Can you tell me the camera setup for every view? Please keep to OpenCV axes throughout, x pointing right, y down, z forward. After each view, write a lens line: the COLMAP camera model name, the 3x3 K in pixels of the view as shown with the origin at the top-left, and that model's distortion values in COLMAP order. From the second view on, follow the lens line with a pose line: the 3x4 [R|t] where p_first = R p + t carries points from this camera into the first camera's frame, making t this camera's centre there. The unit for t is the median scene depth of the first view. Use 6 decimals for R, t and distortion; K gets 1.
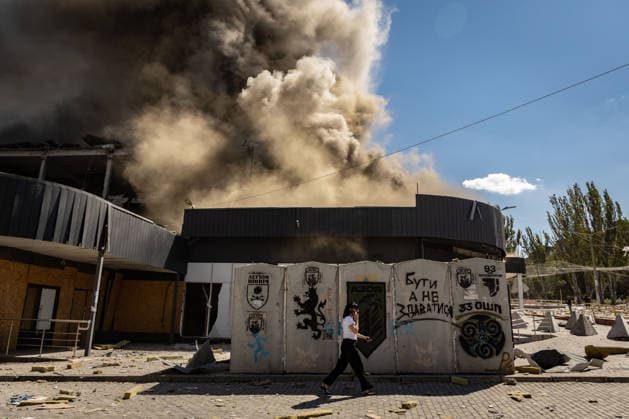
lens RADIAL K [[444.1, 0, 314.5], [0, 444.1, 209.5], [0, 0, 1]] dist [0.004874, 0.000695]
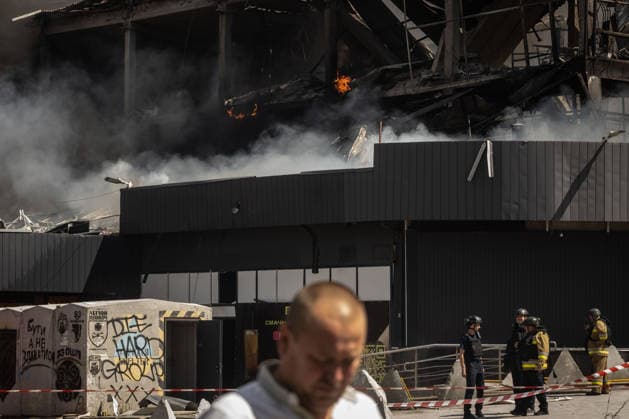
lens RADIAL K [[1970.8, 0, 314.5], [0, 1970.8, 209.5], [0, 0, 1]] dist [0.068278, 1.696528]
pose [[0.751257, -0.057411, -0.657508, 3.672396], [0.167255, 0.980251, 0.105512, -0.466467], [0.638466, -0.189238, 0.746023, -1.874338]]
